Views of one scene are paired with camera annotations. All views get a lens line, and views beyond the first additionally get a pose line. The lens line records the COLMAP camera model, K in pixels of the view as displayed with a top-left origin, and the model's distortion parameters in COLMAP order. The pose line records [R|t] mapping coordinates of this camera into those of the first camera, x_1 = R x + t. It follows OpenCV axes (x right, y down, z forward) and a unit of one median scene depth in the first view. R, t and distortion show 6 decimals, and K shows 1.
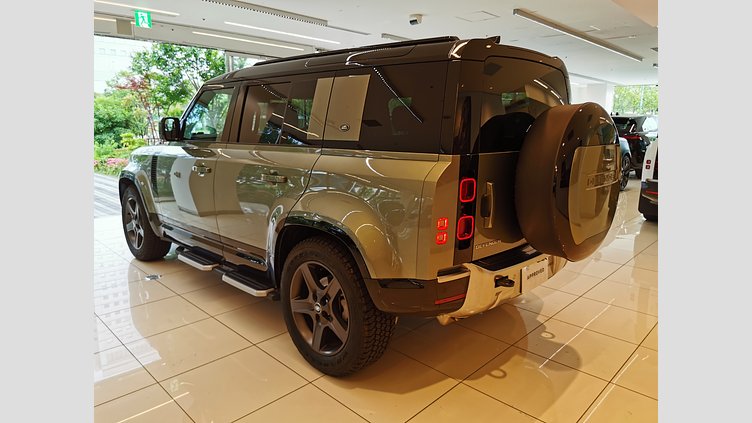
lens RADIAL K [[447.4, 0, 376.0], [0, 447.4, 211.5], [0, 0, 1]] dist [-0.028768, -0.000156]
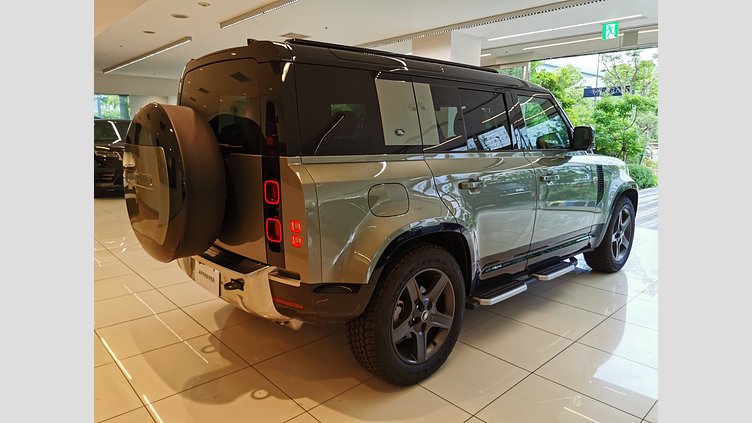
lens RADIAL K [[447.4, 0, 376.0], [0, 447.4, 211.5], [0, 0, 1]] dist [-0.028768, -0.000156]
pose [[-0.057171, 0.163316, -0.984916, 0.861713], [-0.202455, 0.964136, 0.171622, -0.161803], [0.977621, 0.209213, -0.022056, 0.911042]]
